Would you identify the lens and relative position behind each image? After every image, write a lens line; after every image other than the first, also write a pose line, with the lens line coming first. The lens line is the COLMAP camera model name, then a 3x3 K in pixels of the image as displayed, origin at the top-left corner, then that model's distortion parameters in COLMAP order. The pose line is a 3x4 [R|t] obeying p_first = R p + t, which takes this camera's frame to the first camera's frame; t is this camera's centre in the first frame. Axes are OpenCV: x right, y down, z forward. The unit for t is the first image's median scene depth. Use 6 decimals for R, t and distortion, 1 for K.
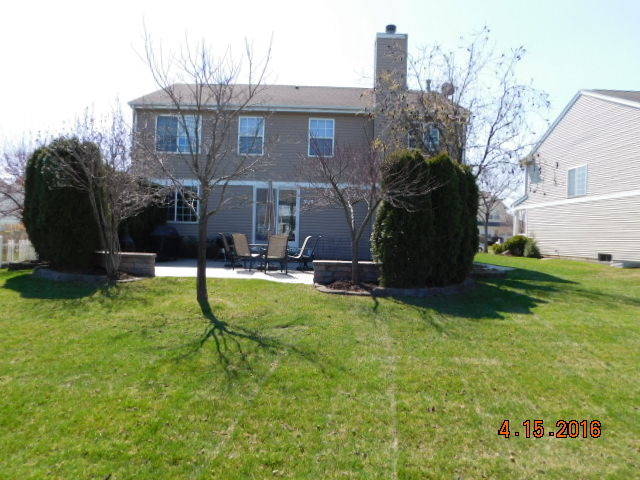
lens RADIAL K [[446.1, 0, 320.0], [0, 446.1, 240.0], [0, 0, 1]] dist [-0.049590, 0.000040]
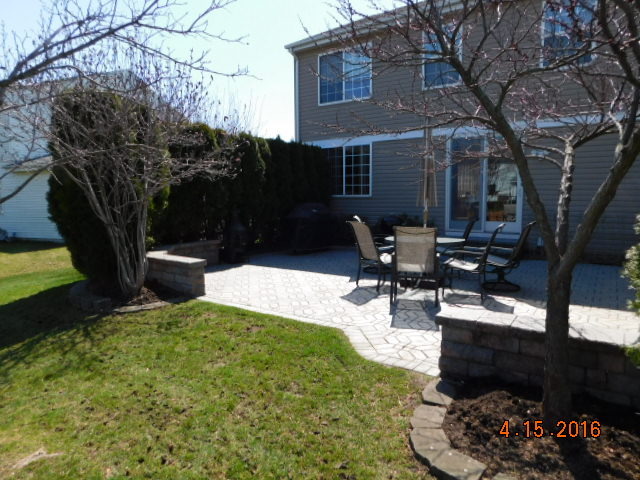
lens RADIAL K [[446.1, 0, 320.0], [0, 446.1, 240.0], [0, 0, 1]] dist [-0.049590, 0.000040]
pose [[0.838165, 0.007714, -0.545362, 0.049718], [0.033048, 0.997345, 0.064898, -0.016805], [0.544414, -0.072418, 0.835685, 0.347417]]
